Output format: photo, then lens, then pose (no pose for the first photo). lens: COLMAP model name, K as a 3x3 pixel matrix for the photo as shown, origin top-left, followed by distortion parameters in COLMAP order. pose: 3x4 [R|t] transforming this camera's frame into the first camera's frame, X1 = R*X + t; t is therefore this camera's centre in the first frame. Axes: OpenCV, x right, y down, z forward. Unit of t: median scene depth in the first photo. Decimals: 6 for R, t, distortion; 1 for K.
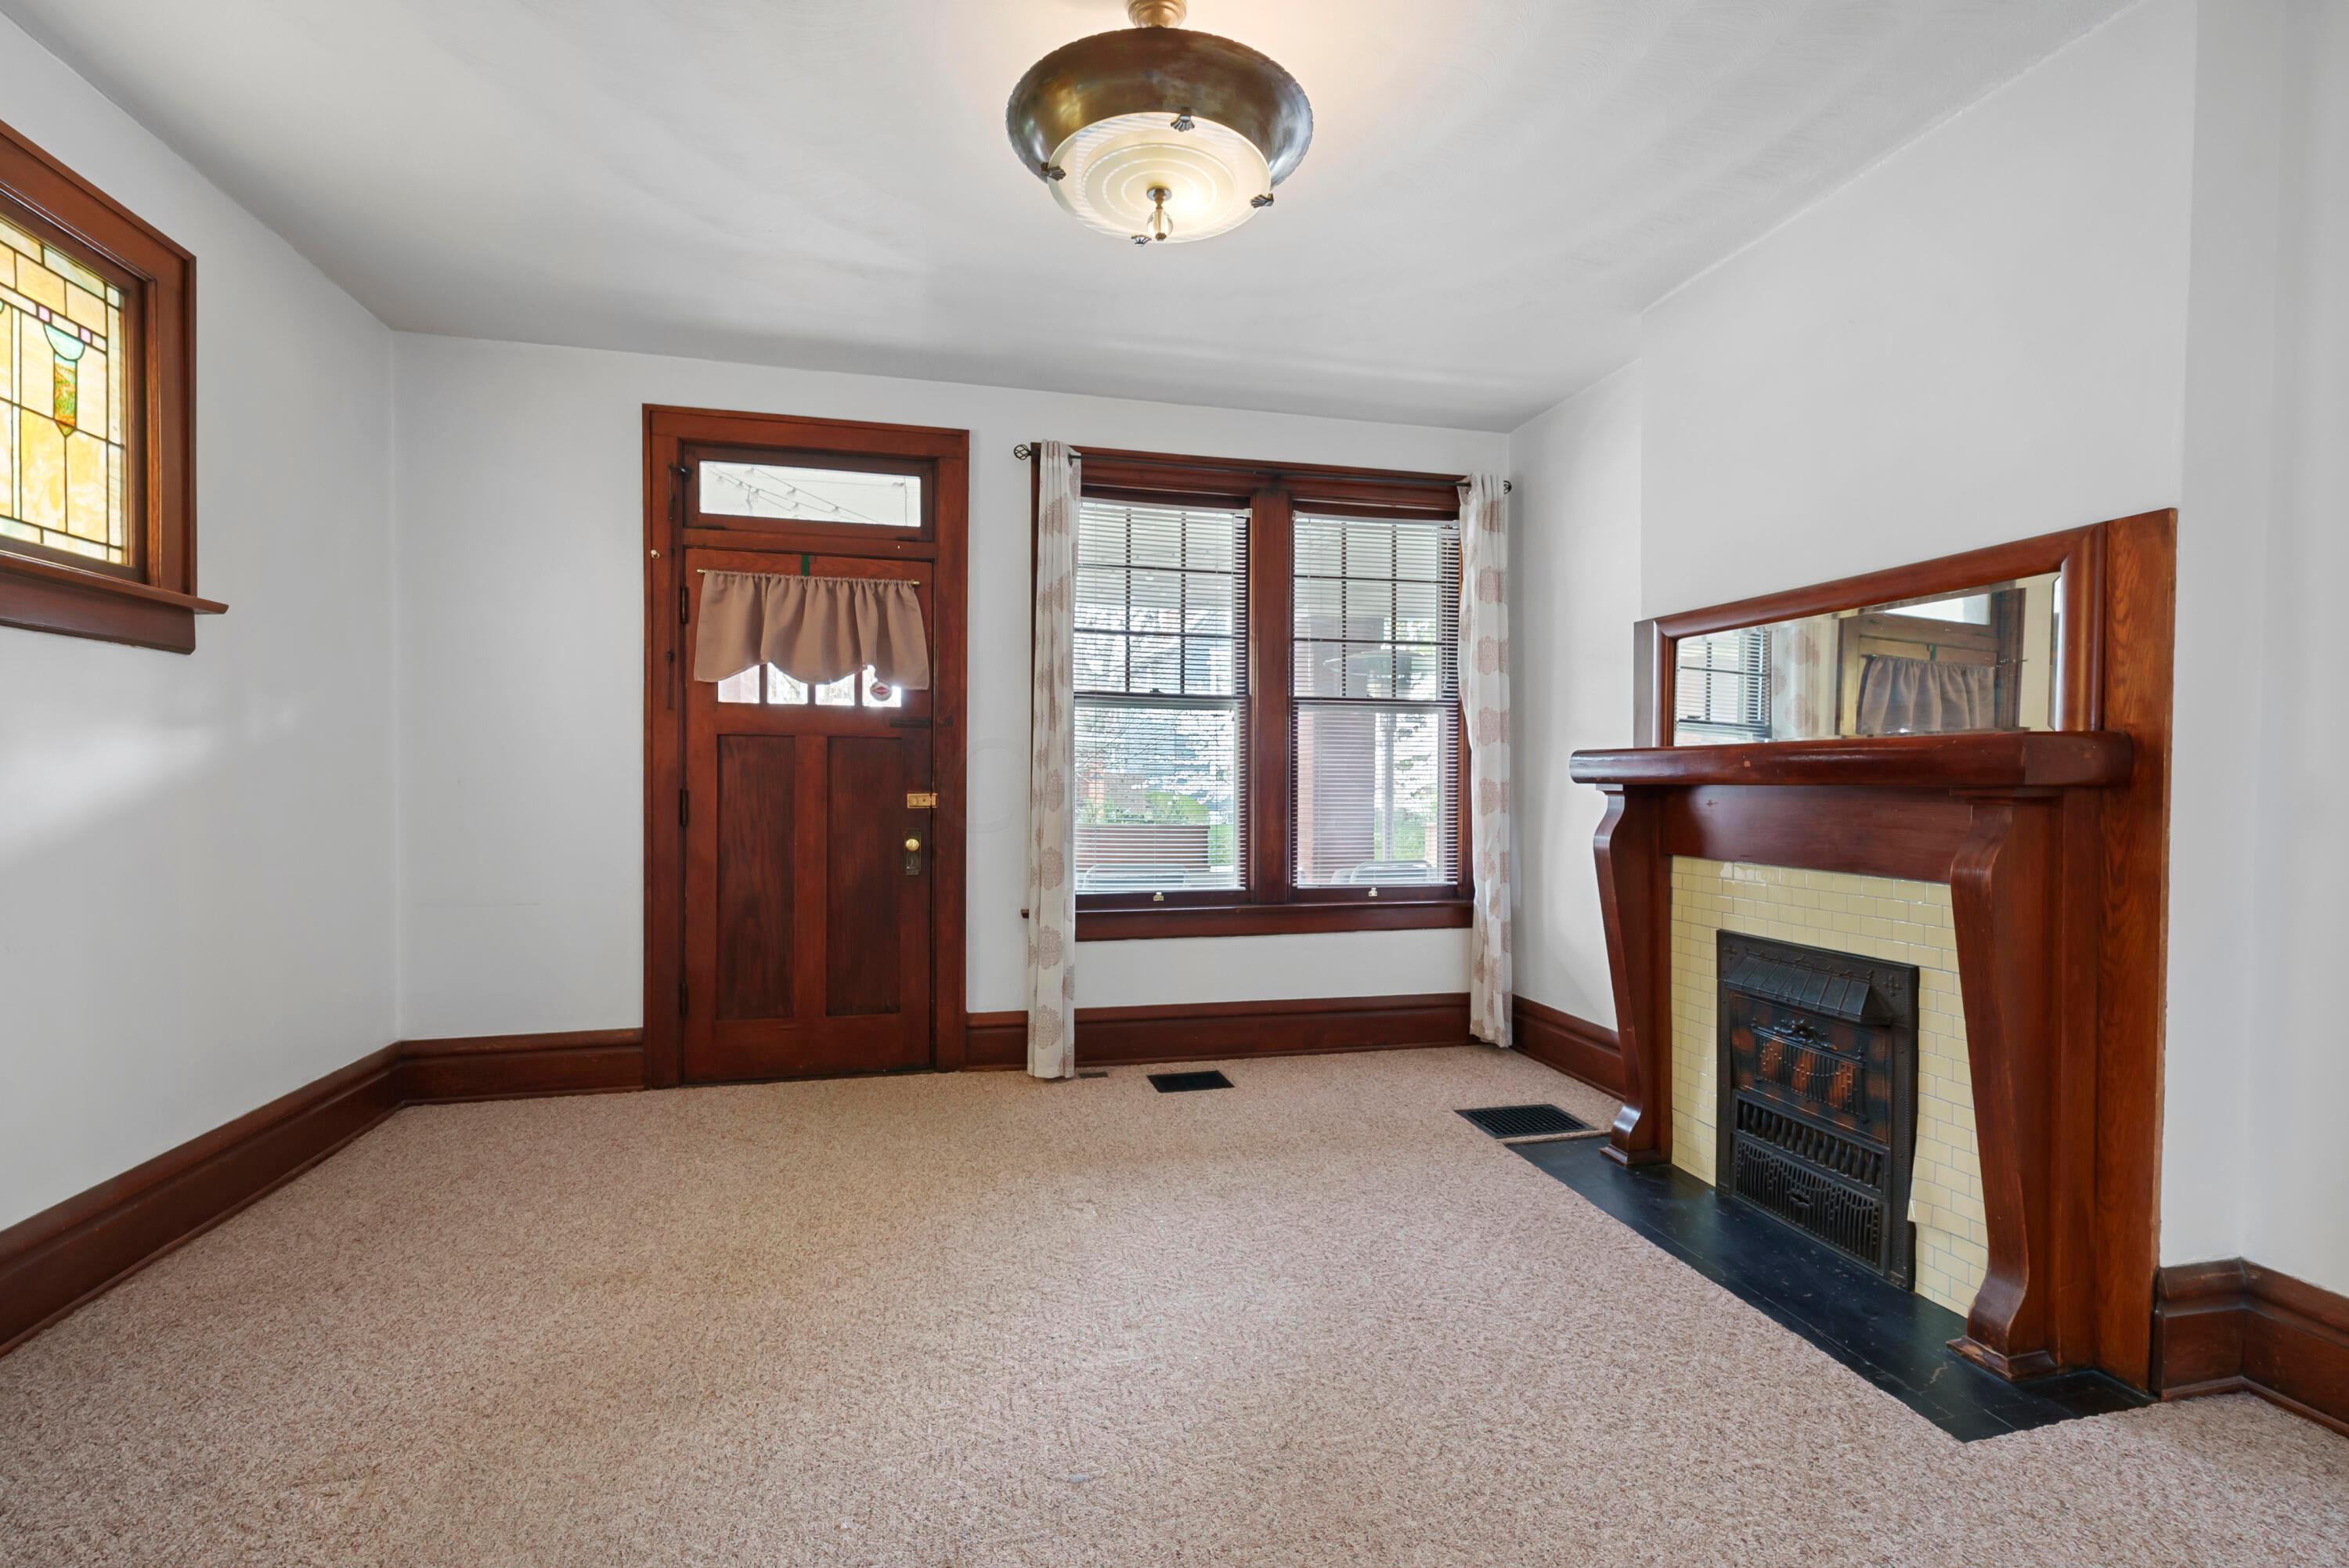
lens RADIAL K [[1017.6, 0, 1174.5], [0, 1017.6, 784.0], [0, 0, 1]] dist [-0.000182, 0.000189]
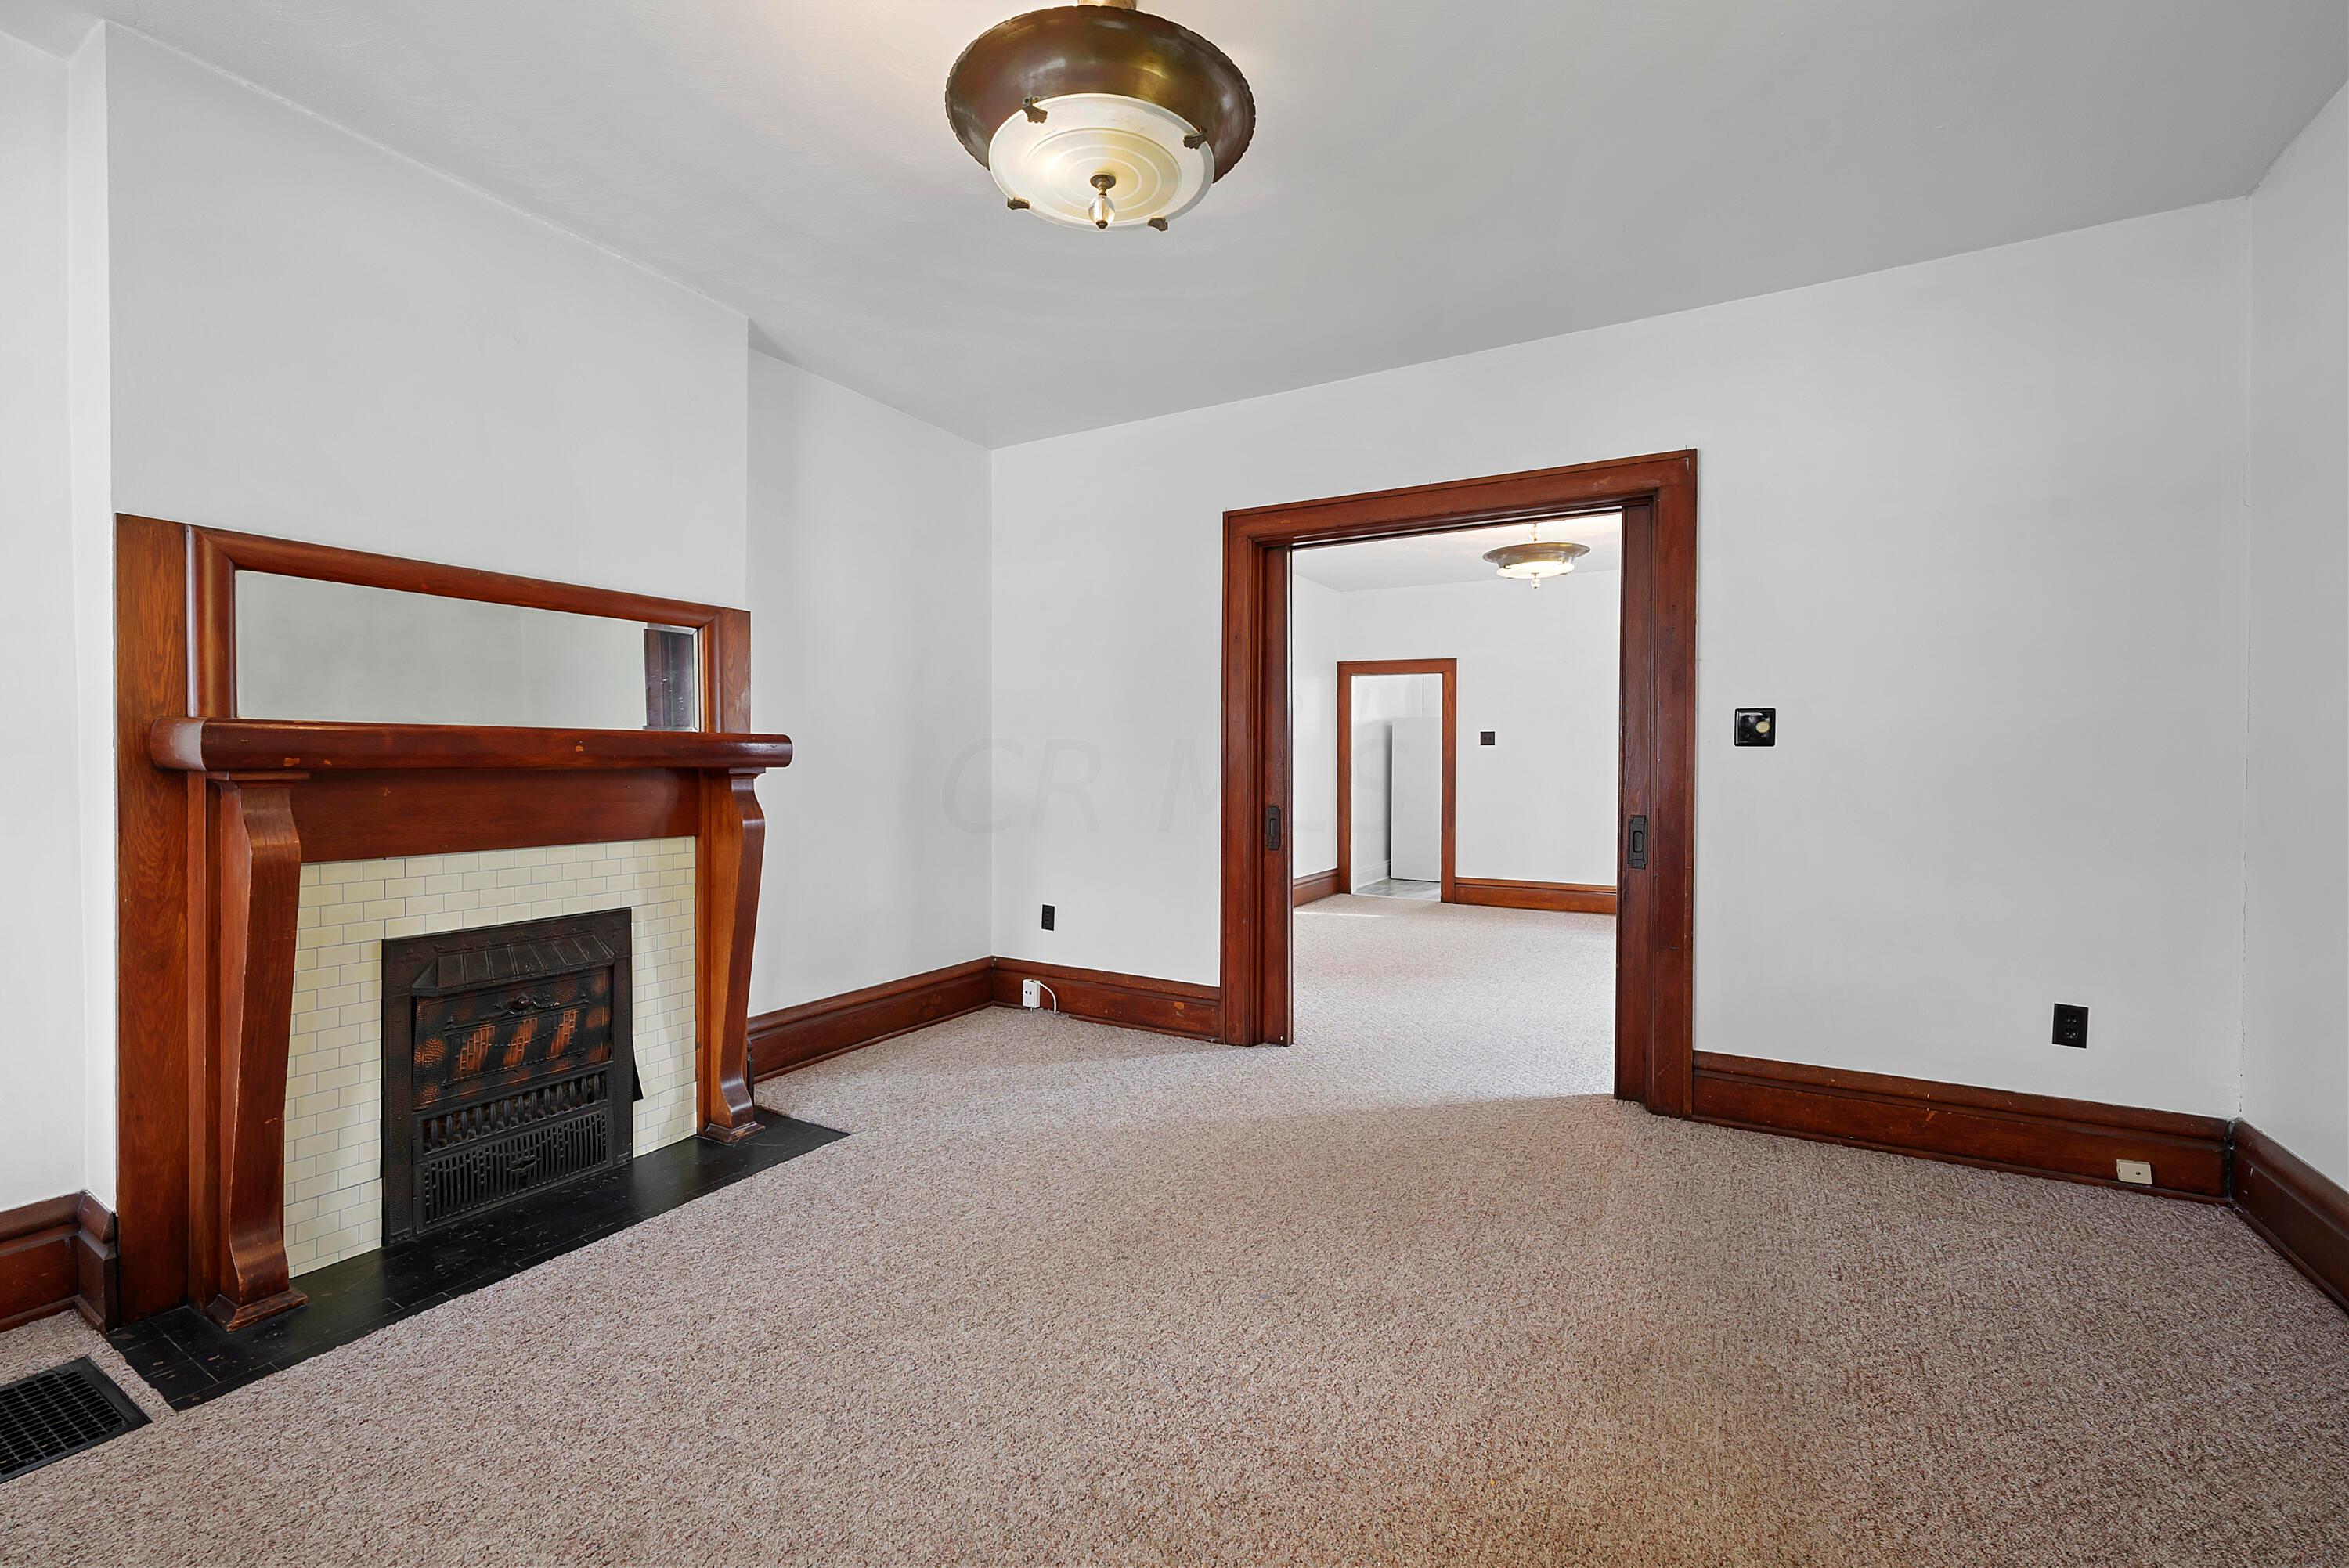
lens RADIAL K [[1067.8, 0, 1144.3], [0, 1067.8, 767.1], [0, 0, 1]] dist [0.028036, -0.000007]
pose [[-0.718775, -0.016120, 0.695055, -0.678340], [-0.007096, 0.999849, 0.015851, -0.024551], [-0.695206, 0.006461, -0.718781, 1.511563]]
